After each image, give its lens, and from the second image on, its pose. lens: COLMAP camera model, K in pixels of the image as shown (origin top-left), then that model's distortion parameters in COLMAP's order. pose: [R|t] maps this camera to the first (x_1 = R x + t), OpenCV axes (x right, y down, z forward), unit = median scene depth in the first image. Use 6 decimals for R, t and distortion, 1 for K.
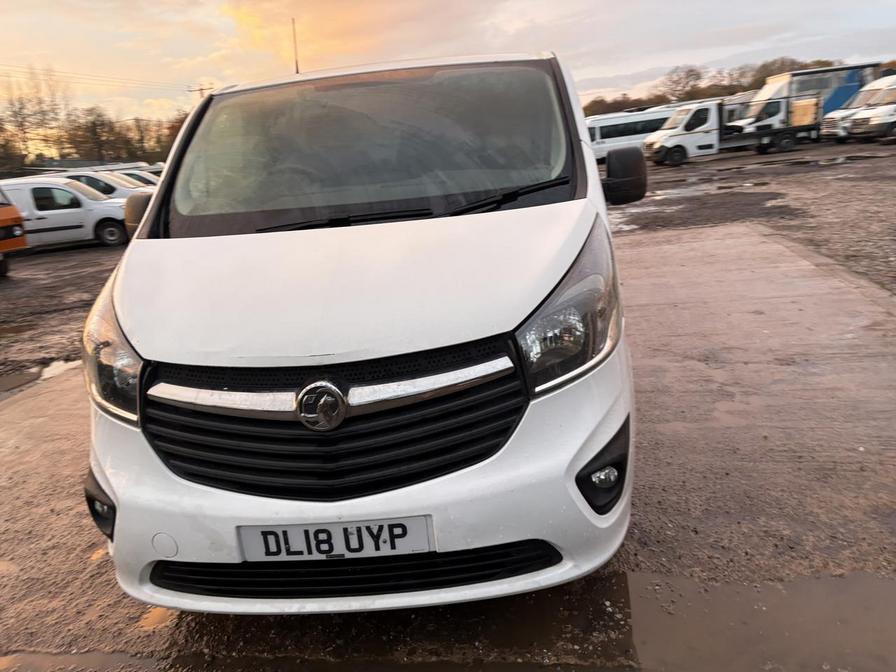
lens RADIAL K [[657.9, 0, 440.7], [0, 657.9, 336.9], [0, 0, 1]] dist [0.002634, -0.005325]
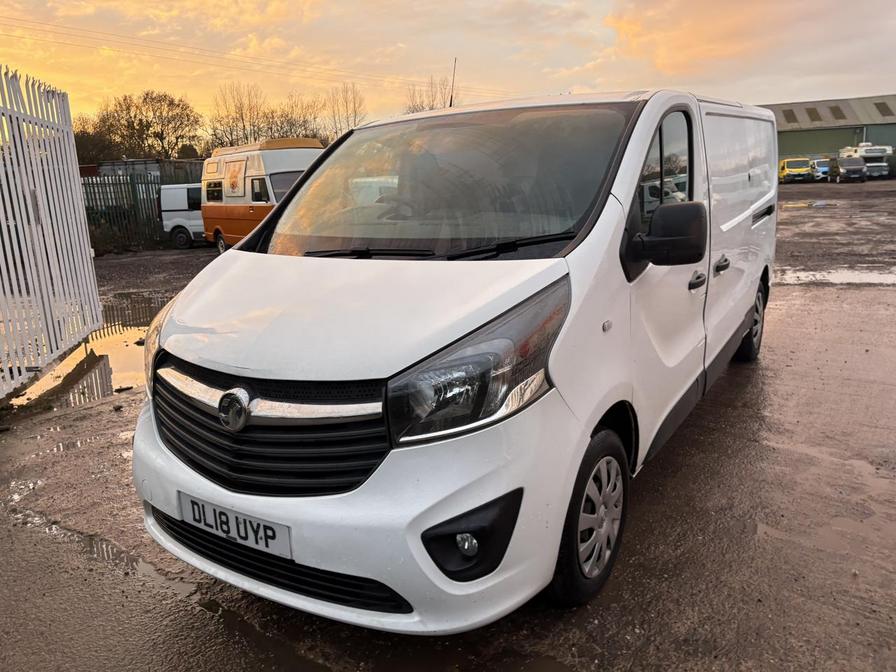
lens RADIAL K [[657.9, 0, 451.8], [0, 657.9, 334.4], [0, 0, 1]] dist [0.002634, -0.005325]
pose [[0.877934, 0.164121, -0.449774, 0.654350], [-0.170331, 0.985018, 0.026952, -0.123868], [0.447459, 0.052948, 0.892735, 0.106661]]
